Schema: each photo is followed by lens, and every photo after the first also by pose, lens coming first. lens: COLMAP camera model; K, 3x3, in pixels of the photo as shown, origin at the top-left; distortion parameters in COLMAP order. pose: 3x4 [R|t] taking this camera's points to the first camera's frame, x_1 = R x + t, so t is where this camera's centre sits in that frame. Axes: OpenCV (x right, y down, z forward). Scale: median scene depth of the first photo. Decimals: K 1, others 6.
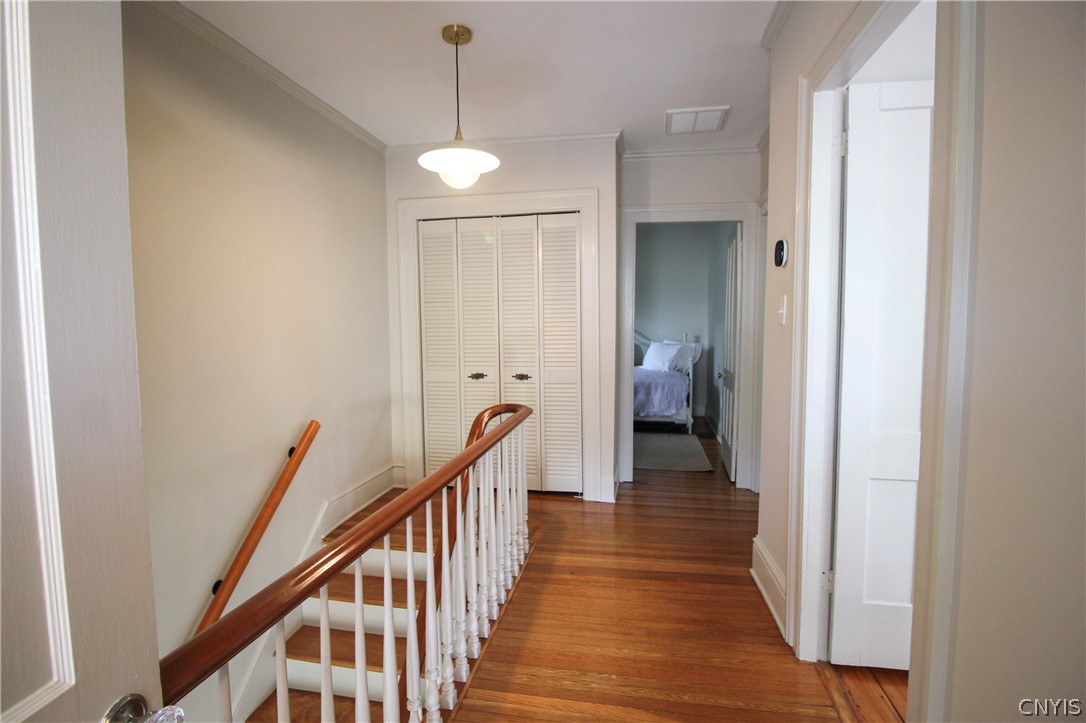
lens RADIAL K [[534.2, 0, 544.8], [0, 534.2, 356.4], [0, 0, 1]] dist [-0.010157, -0.000943]
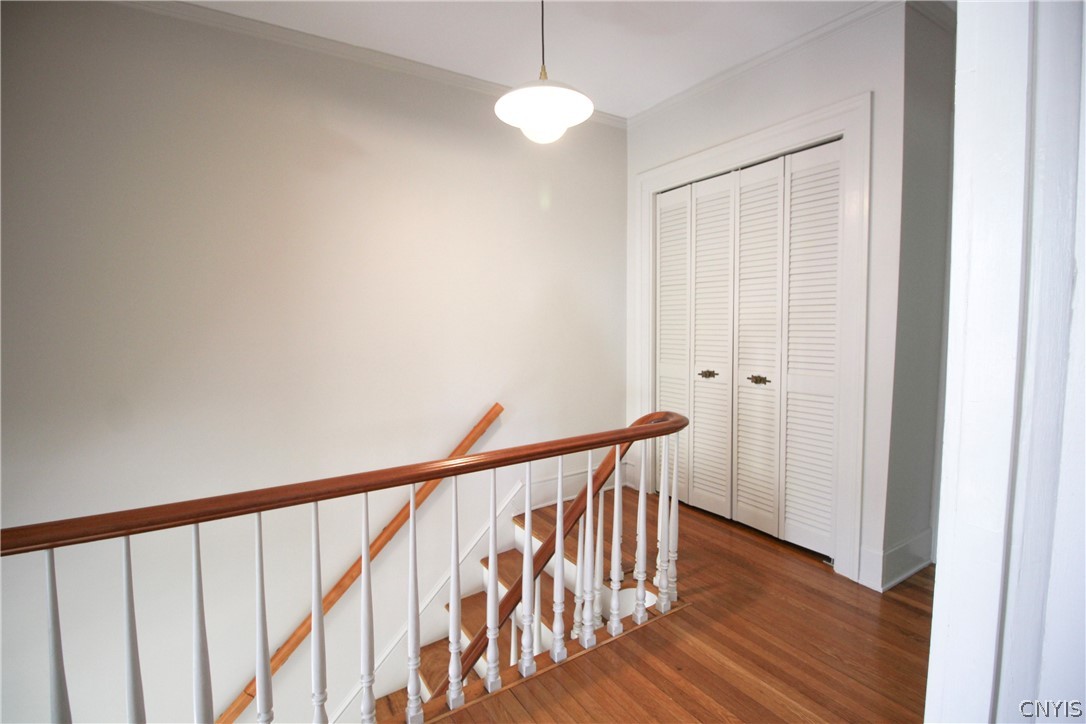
lens RADIAL K [[504.1, 0, 538.1], [0, 504.1, 356.4], [0, 0, 1]] dist [-0.011833, -0.000790]
pose [[0.682546, 0.051735, -0.729009, 0.286612], [-0.041283, 0.998628, 0.032216, -0.004818], [0.729676, 0.008107, 0.683745, 0.326206]]
